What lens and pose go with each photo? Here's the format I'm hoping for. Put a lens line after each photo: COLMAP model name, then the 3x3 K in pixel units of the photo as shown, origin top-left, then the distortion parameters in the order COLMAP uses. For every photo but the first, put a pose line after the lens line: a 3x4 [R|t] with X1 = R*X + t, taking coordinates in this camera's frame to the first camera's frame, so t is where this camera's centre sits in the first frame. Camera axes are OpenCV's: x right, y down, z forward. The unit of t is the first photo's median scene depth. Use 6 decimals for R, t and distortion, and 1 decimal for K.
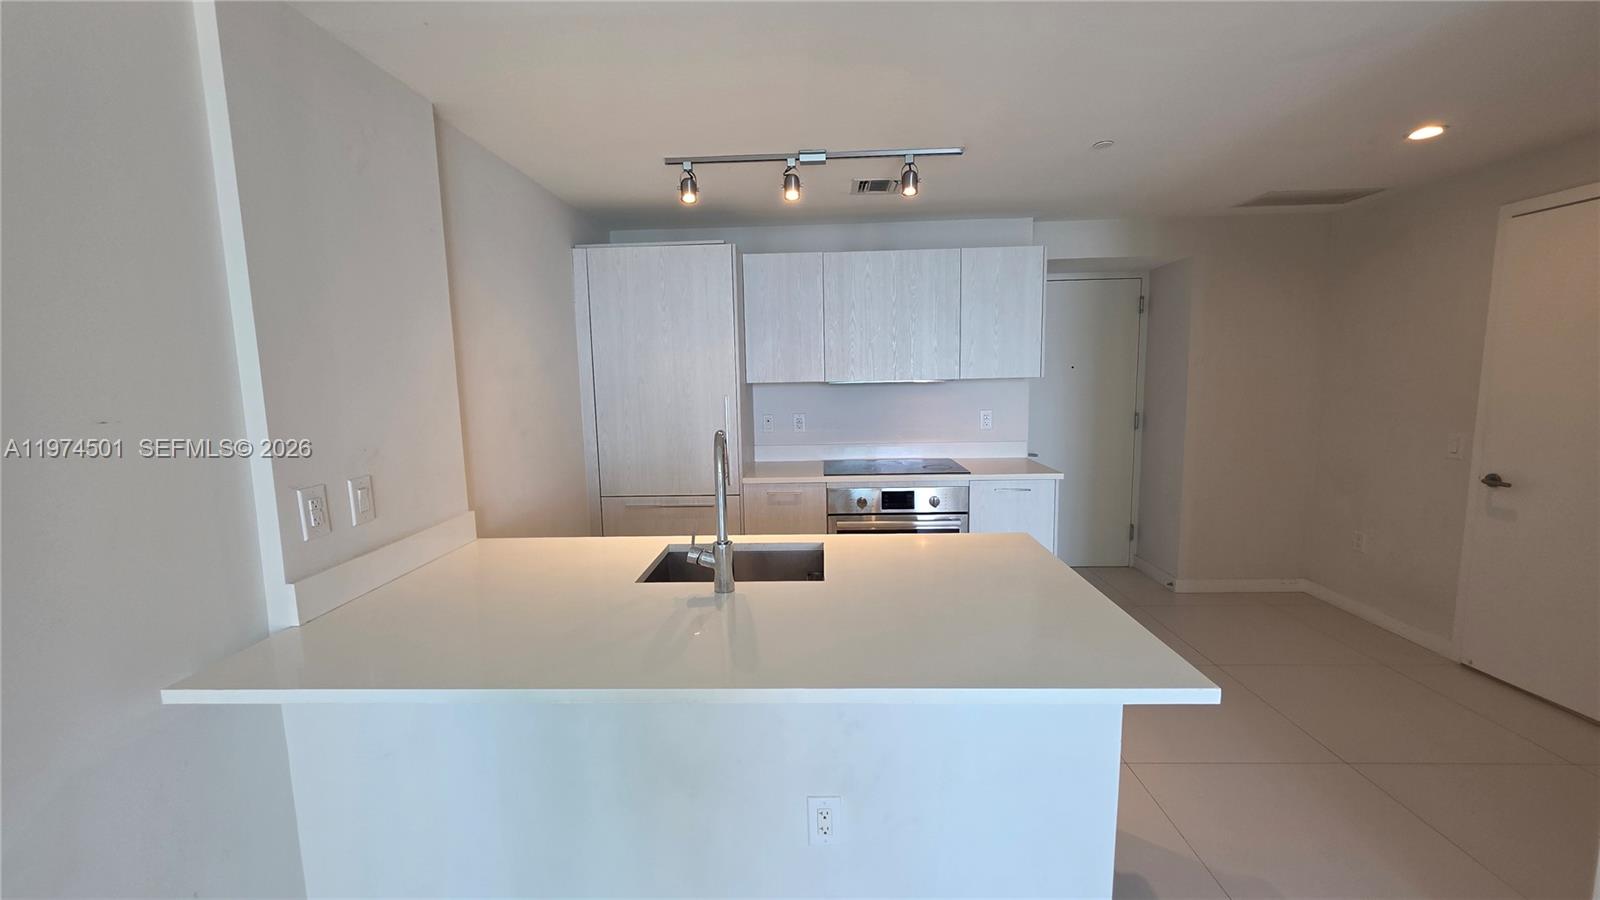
lens RADIAL K [[640.8, 0, 802.2], [0, 640.8, 453.3], [0, 0, 1]] dist [0.002682, -0.000831]
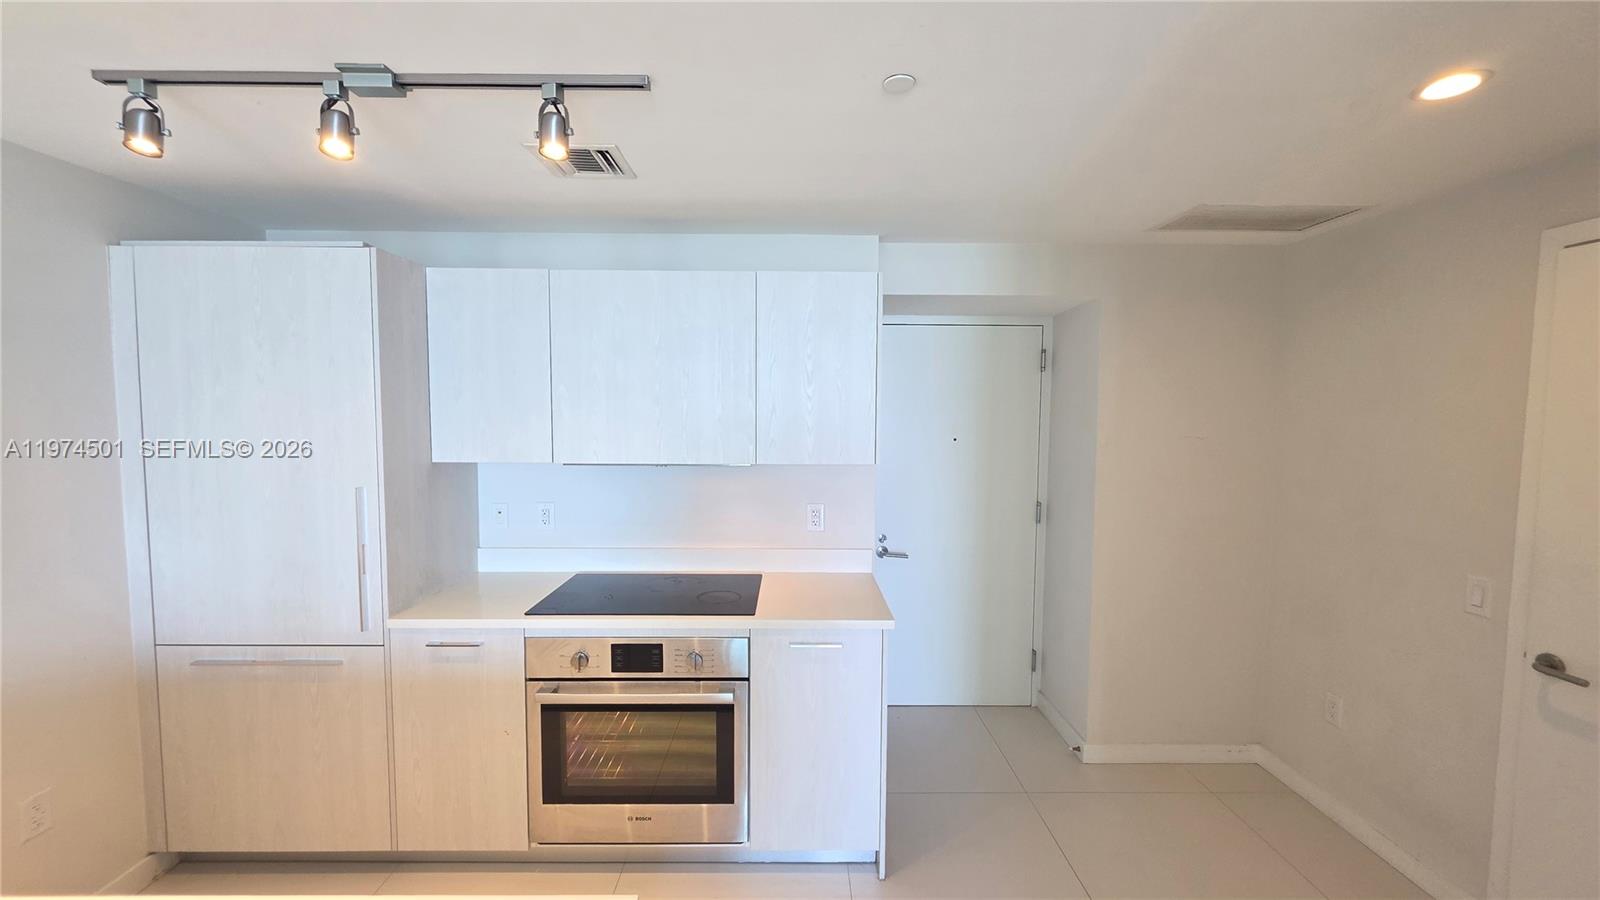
lens RADIAL K [[640.8, 0, 800.4], [0, 640.8, 452.3], [0, 0, 1]] dist [0.002682, -0.000831]
pose [[0.998460, 0.024264, 0.049884, 0.262981], [-0.021406, 0.998141, -0.057056, -0.092878], [-0.051176, 0.055900, 0.997124, 0.337008]]
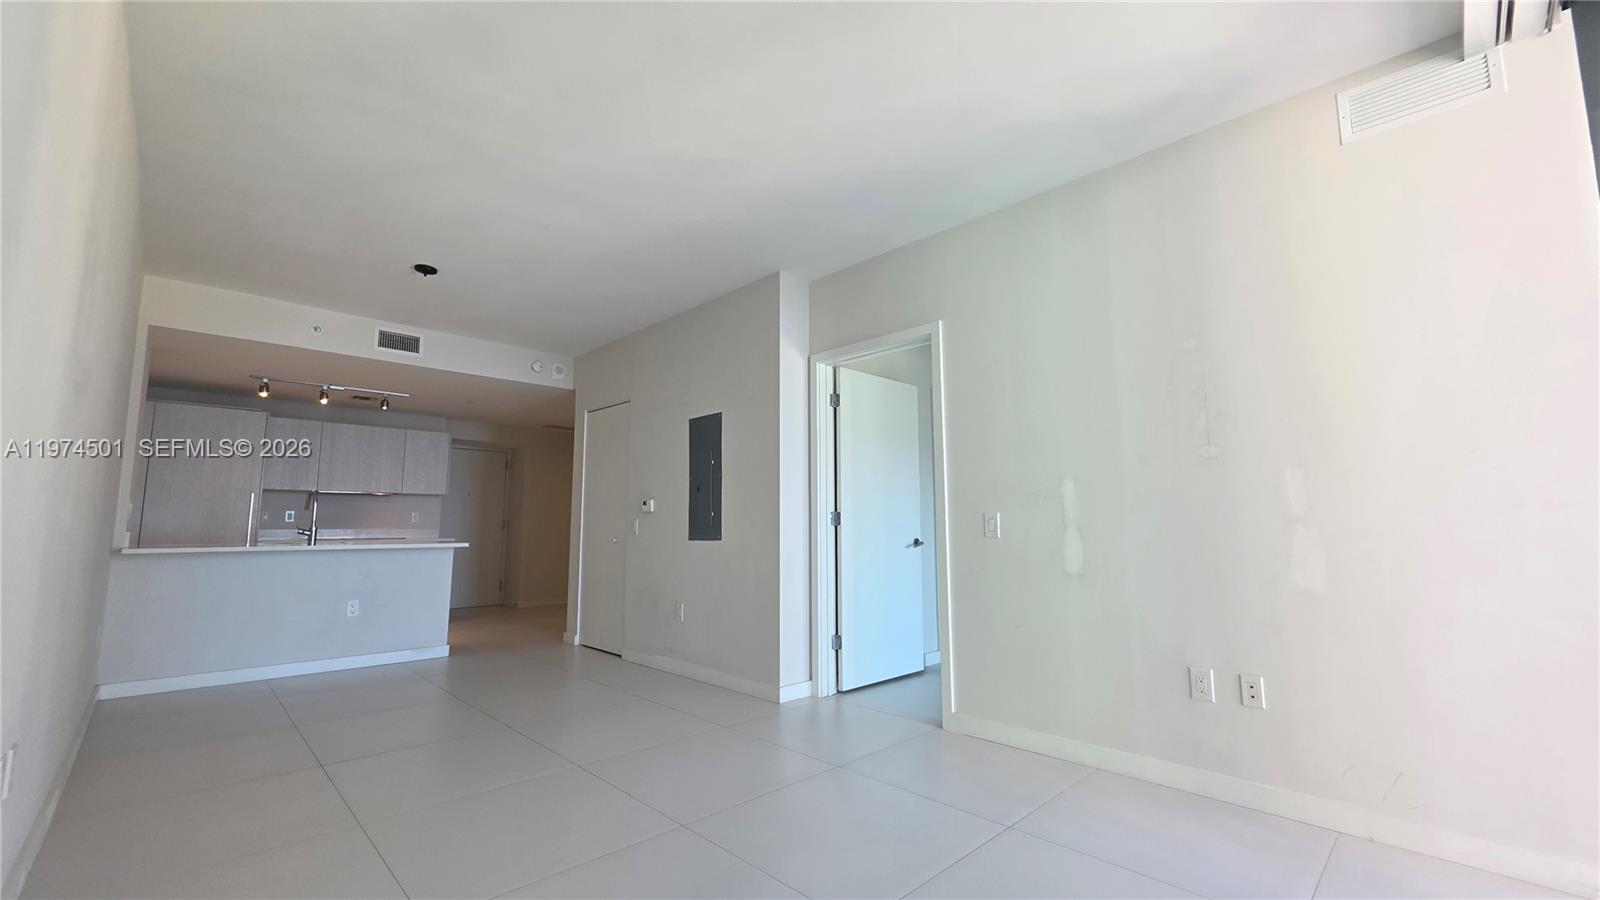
lens RADIAL K [[640.8, 0, 800.3], [0, 640.8, 454.3], [0, 0, 1]] dist [0.002682, -0.000831]
pose [[0.689980, 0.101215, 0.716716, -0.338594], [0.079077, 0.973708, -0.213634, 0.289939], [-0.719496, 0.204079, 0.663836, -1.230977]]
